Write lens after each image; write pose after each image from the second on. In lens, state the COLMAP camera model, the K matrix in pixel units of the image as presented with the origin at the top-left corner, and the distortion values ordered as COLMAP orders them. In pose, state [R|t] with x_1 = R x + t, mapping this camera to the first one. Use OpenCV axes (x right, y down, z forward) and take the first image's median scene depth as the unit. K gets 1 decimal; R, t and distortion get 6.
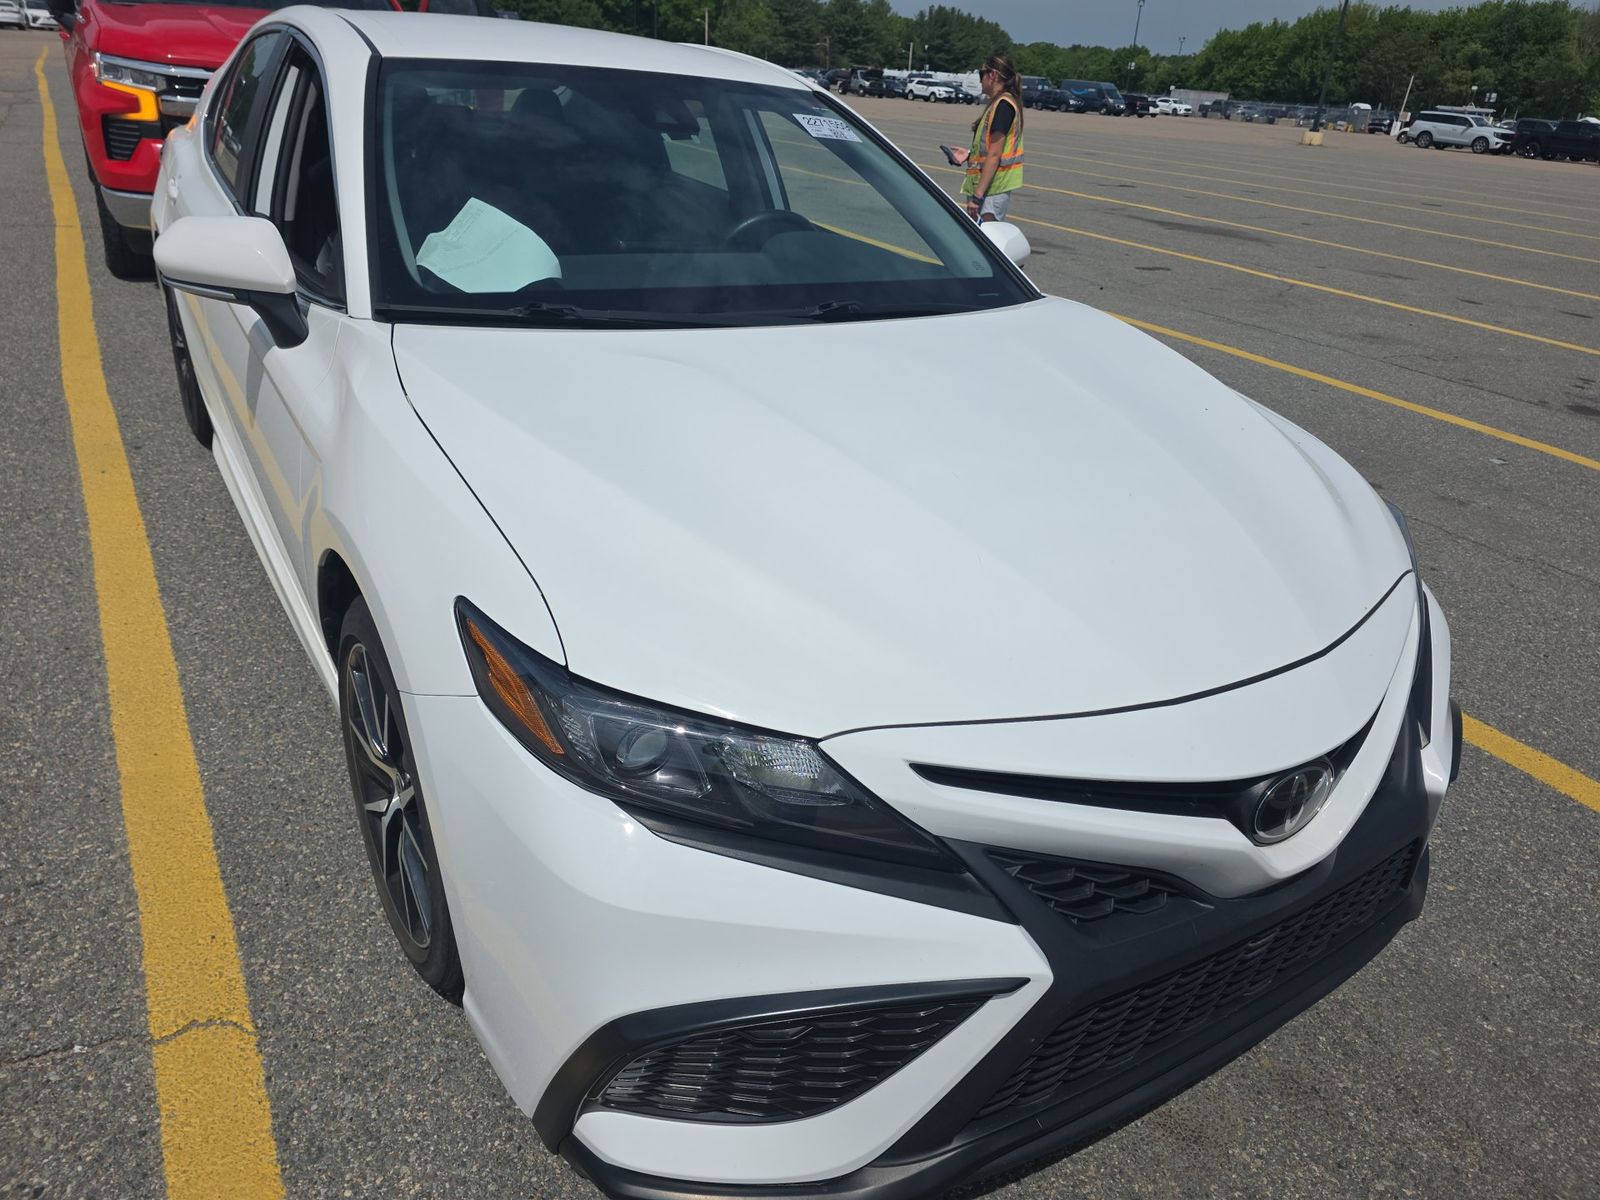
lens RADIAL K [[1106.1, 0, 773.5], [0, 1106.1, 487.6], [0, 0, 1]] dist [0.060651, -0.036548]
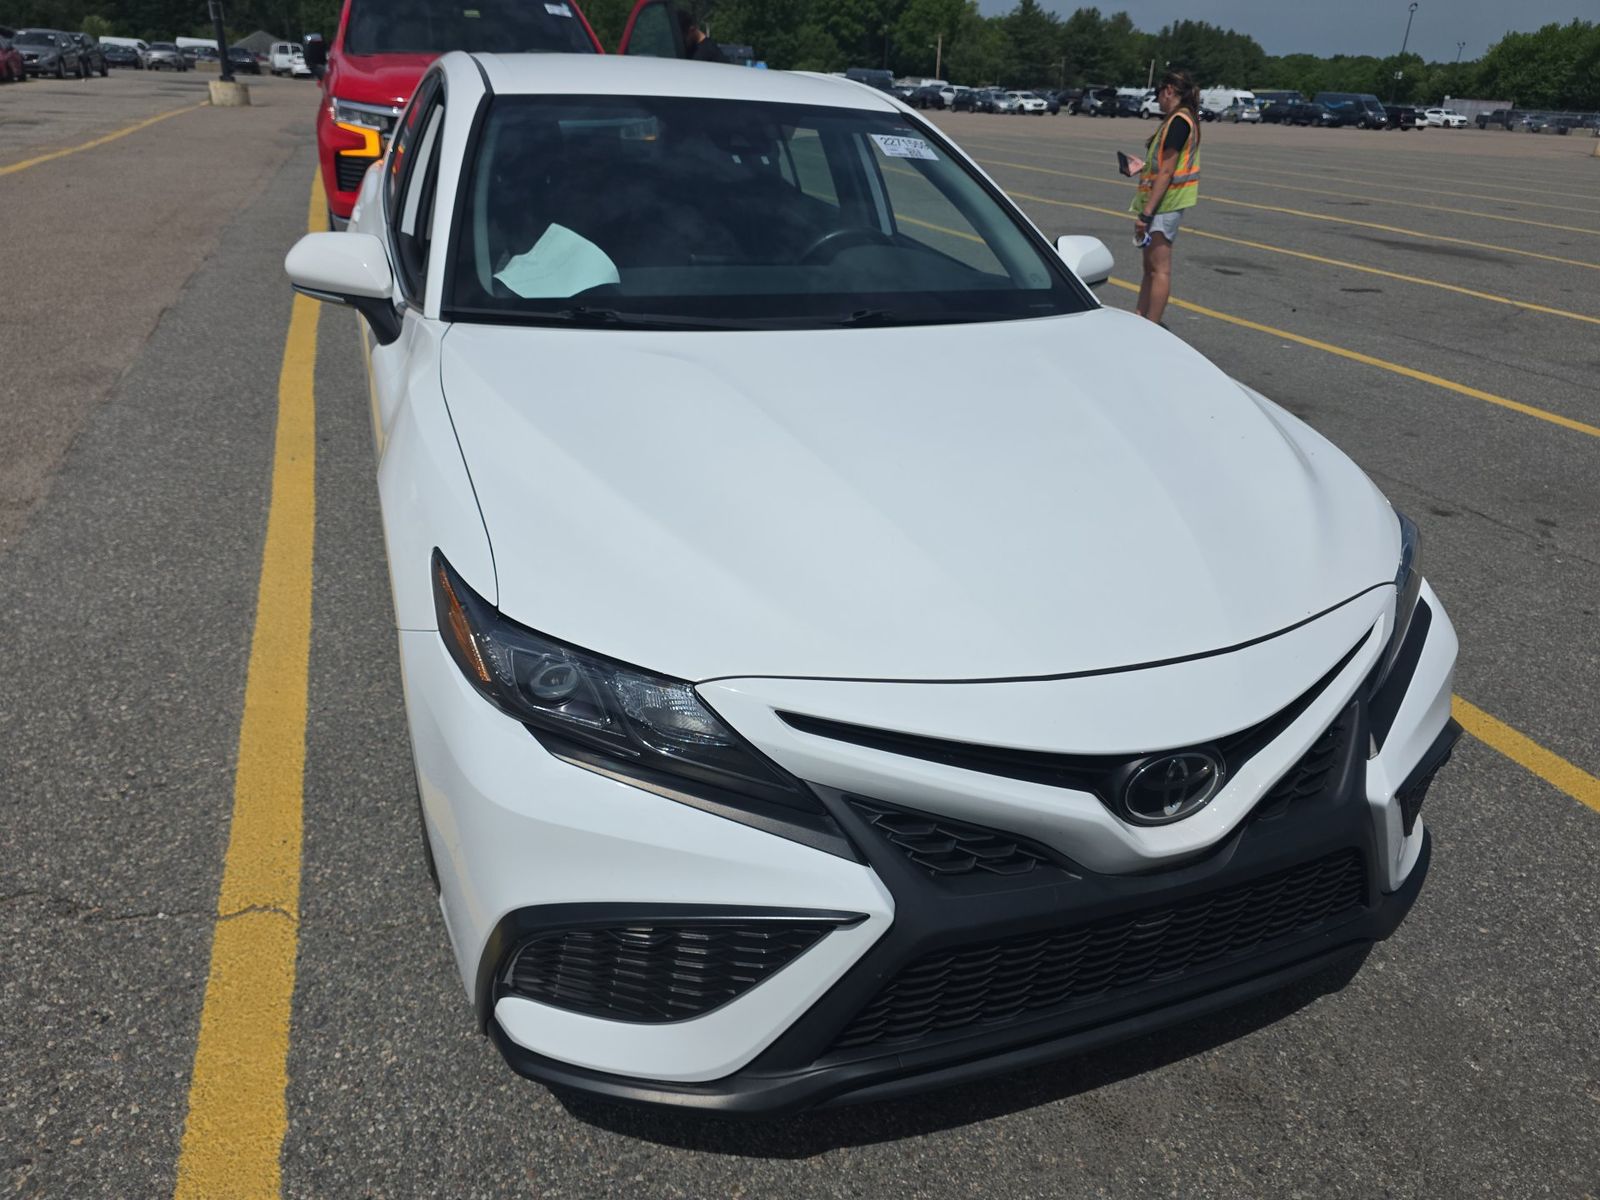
lens RADIAL K [[1106.1, 0, 773.5], [0, 1106.1, 487.6], [0, 0, 1]] dist [0.060651, -0.036548]
pose [[0.981191, 0.038164, -0.189231, 0.191128], [-0.042177, 0.998962, -0.017221, 0.026409], [0.188377, 0.024878, 0.981782, -0.055893]]
